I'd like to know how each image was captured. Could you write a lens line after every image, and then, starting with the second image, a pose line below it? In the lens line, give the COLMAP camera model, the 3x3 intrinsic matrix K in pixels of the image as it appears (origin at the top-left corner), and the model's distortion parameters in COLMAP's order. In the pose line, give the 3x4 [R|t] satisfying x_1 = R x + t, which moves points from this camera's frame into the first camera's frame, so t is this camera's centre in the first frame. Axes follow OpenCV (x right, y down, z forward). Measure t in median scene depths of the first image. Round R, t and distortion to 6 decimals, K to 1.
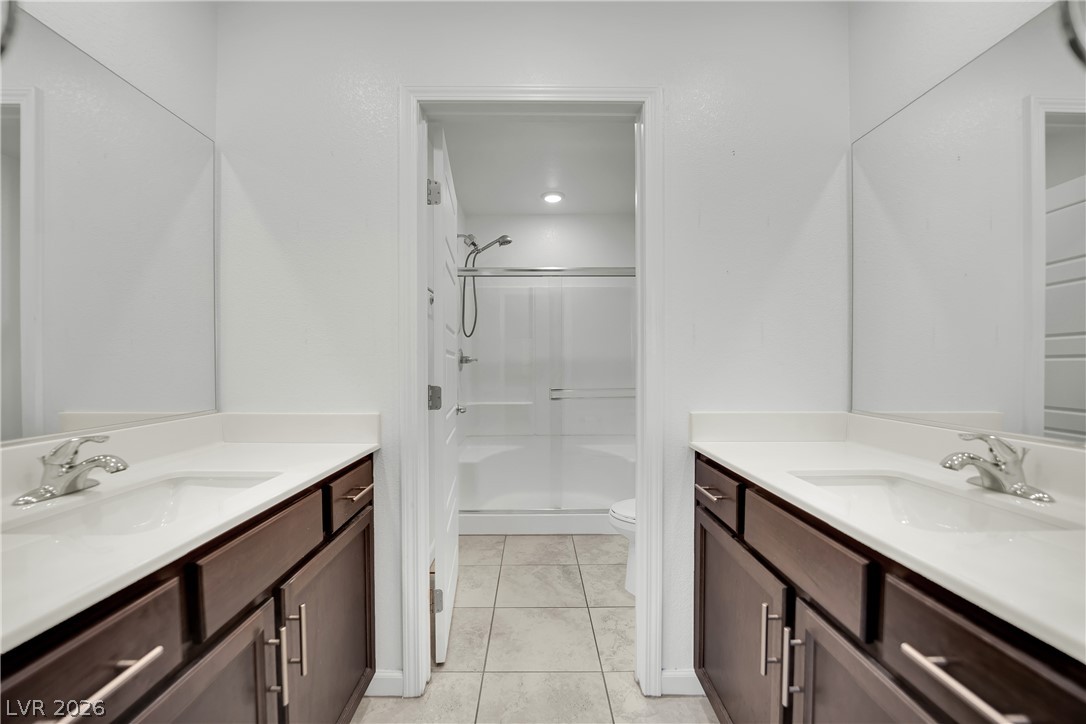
lens RADIAL K [[442.3, 0, 553.5], [0, 442.3, 357.1], [0, 0, 1]] dist [-0.019614, 0.001630]
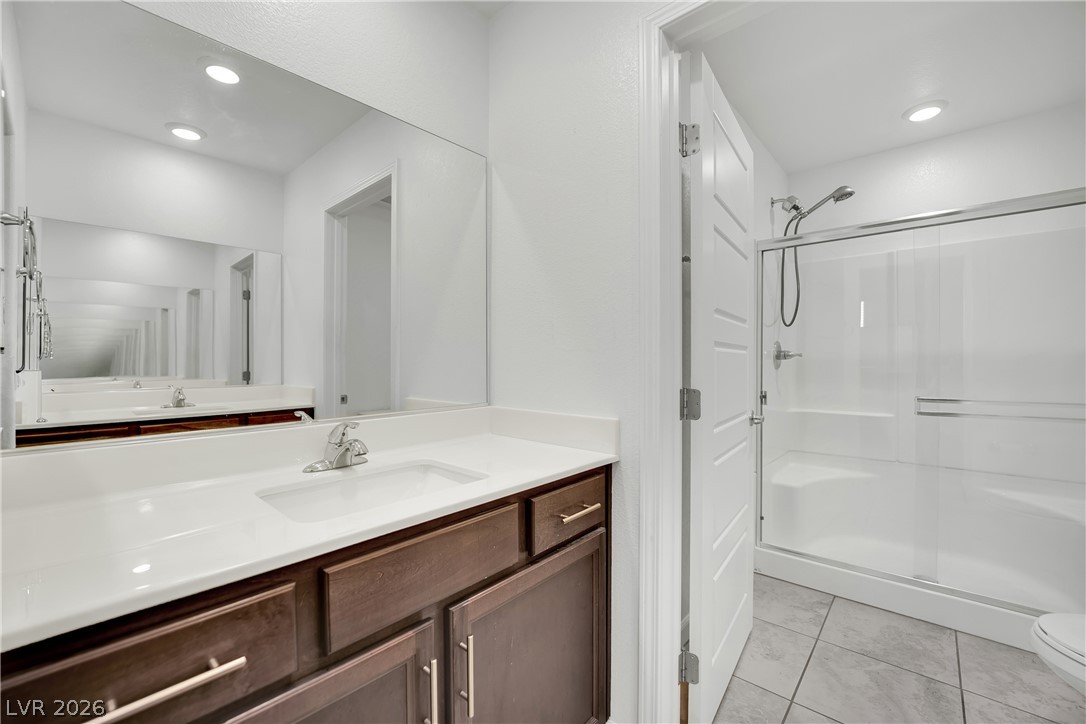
lens RADIAL K [[442.3, 0, 561.1], [0, 442.3, 357.8], [0, 0, 1]] dist [-0.019614, 0.001630]
pose [[0.730218, -0.002040, -0.683211, 0.090673], [0.009337, 0.999932, 0.006993, 0.003126], [0.683150, -0.011486, 0.730187, 0.279308]]
